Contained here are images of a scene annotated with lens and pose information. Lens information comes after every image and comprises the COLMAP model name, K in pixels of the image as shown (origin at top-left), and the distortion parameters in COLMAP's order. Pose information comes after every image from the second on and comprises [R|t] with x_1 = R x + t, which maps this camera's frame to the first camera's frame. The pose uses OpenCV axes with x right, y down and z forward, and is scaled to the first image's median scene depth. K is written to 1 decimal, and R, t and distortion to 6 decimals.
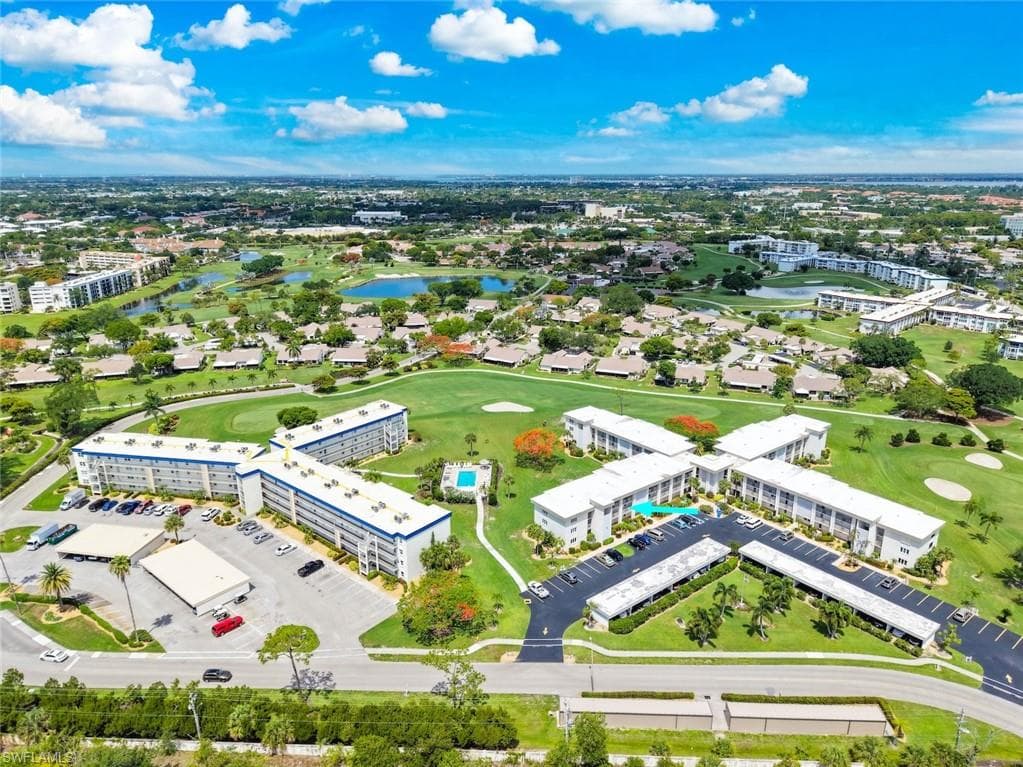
lens RADIAL K [[689.9, 0, 511.9], [0, 689.9, 383.7], [0, 0, 1]] dist [0.027455, -0.027835]
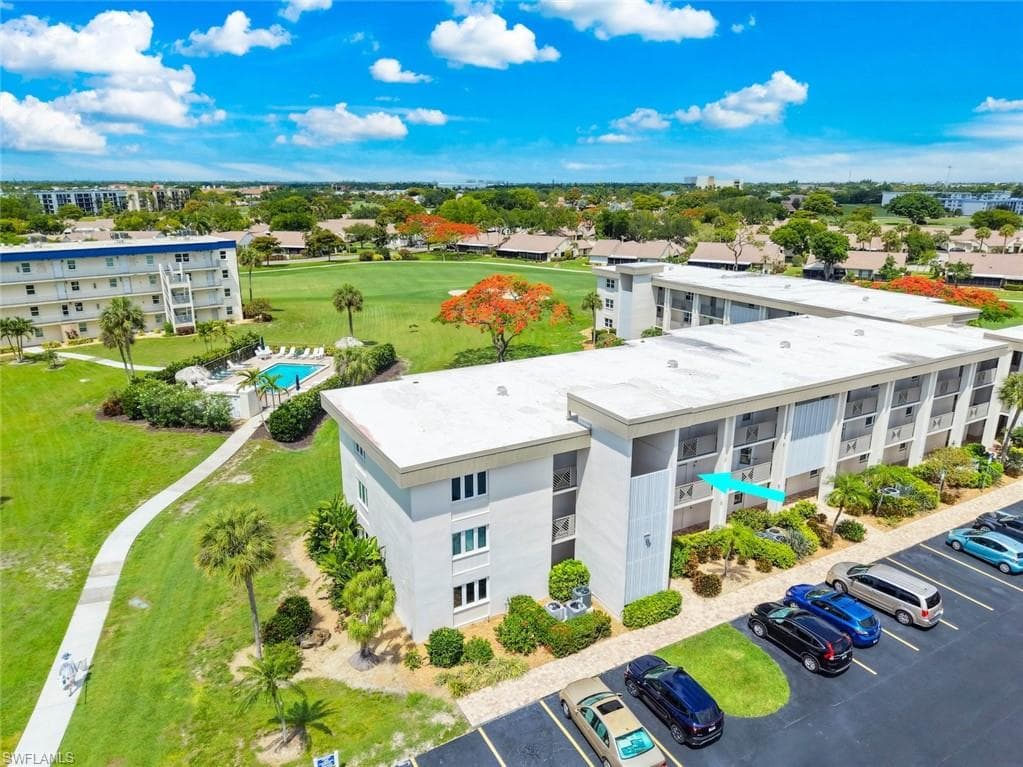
lens RADIAL K [[689.9, 0, 510.9], [0, 689.9, 383.4], [0, 0, 1]] dist [0.027455, -0.027835]
pose [[0.987323, 0.038748, -0.153920, 0.126269], [-0.041675, 0.999006, -0.015837, 0.165769], [0.153153, 0.022051, 0.987956, 0.786348]]
